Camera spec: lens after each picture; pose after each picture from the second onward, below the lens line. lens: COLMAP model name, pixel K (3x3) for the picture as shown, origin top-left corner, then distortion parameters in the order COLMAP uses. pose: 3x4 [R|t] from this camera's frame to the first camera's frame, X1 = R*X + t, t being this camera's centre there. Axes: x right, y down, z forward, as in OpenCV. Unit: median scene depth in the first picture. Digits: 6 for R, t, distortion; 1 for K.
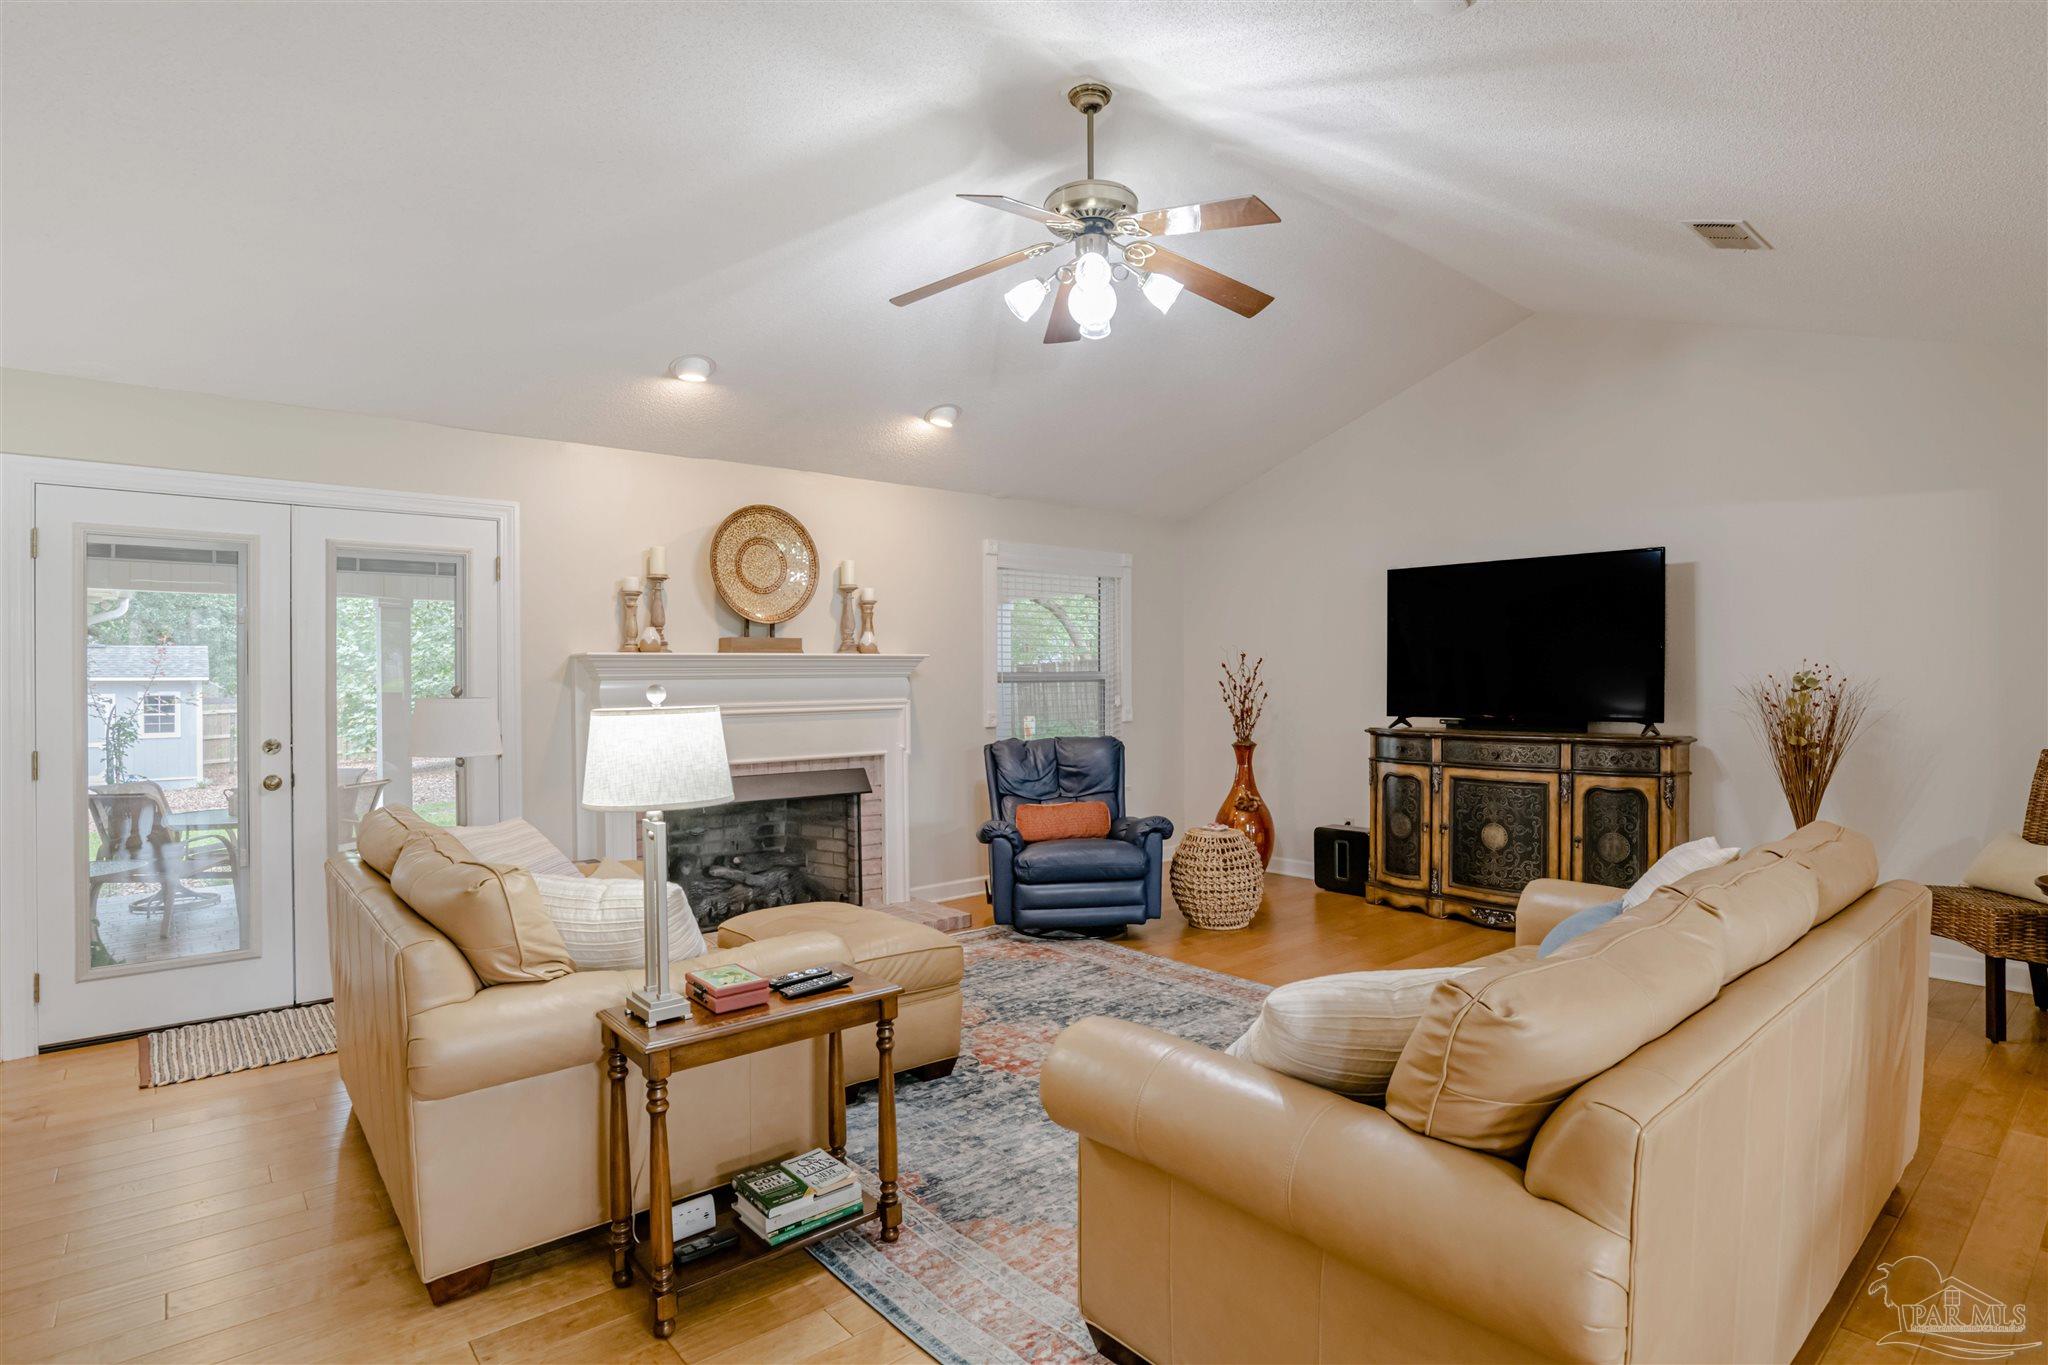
lens RADIAL K [[1037.0, 0, 1039.9], [0, 1037.0, 677.9], [0, 0, 1]] dist [-0.053873, 0.022755]
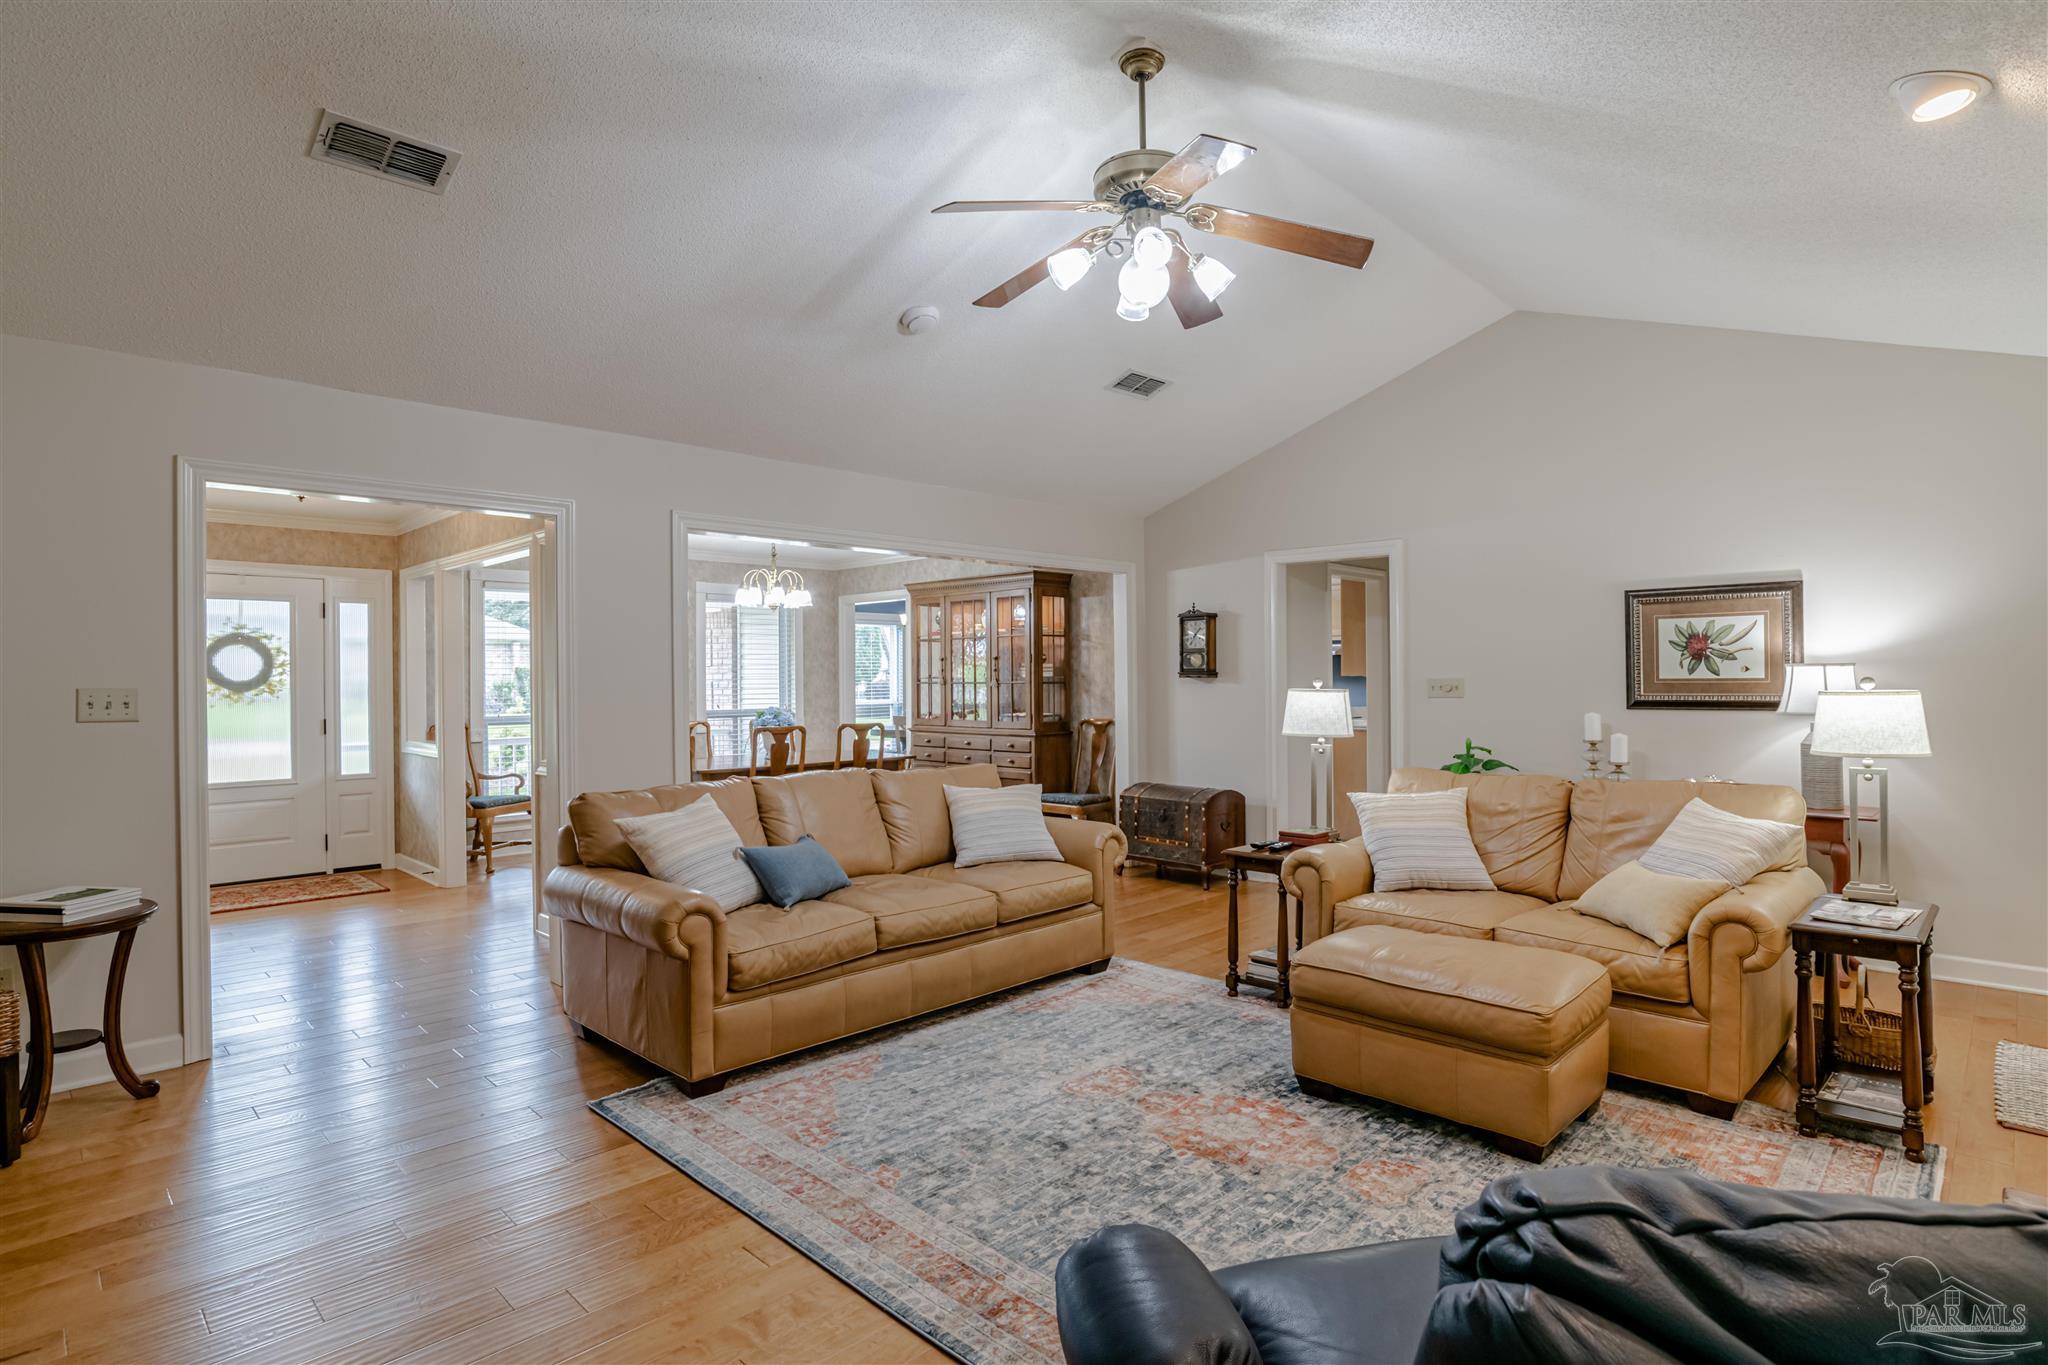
lens RADIAL K [[1037.0, 0, 1039.9], [0, 1037.0, 677.9], [0, 0, 1]] dist [-0.053873, 0.022755]
pose [[-0.994902, 0.013299, -0.099965, 0.158508], [0.013245, 0.999912, 0.001200, -0.001614], [0.099972, -0.000130, -0.994990, 1.250366]]
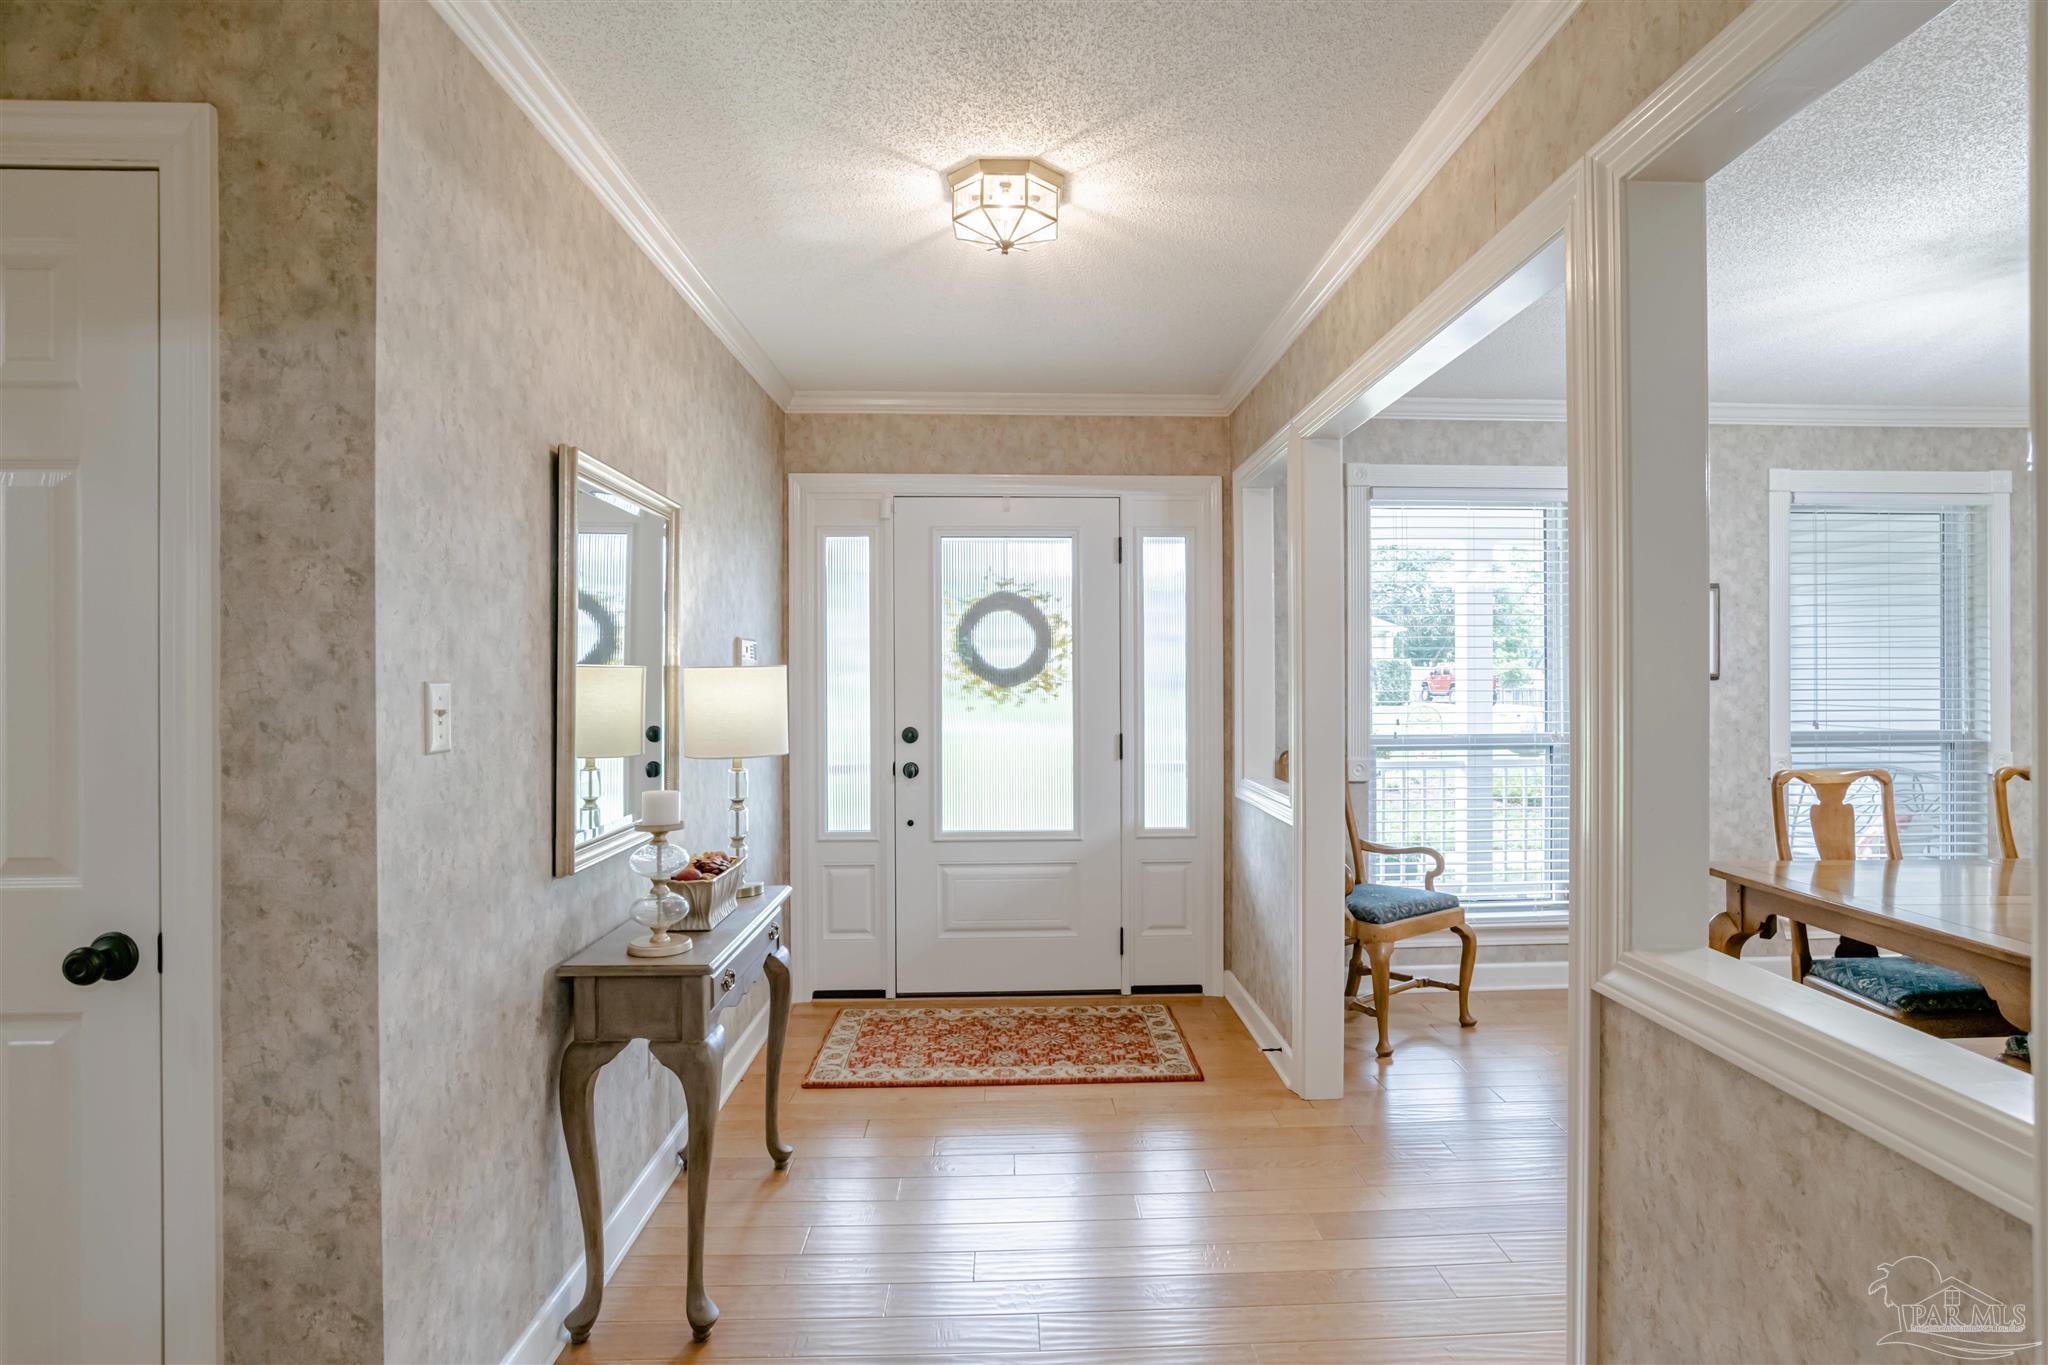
lens RADIAL K [[1037.0, 0, 1039.9], [0, 1037.0, 677.9], [0, 0, 1]] dist [-0.053873, 0.022755]
pose [[-0.782549, 0.006026, 0.622560, 0.504307], [0.008211, 0.999966, 0.000642, -0.002789], [-0.622535, 0.005615, -0.782572, 0.506105]]
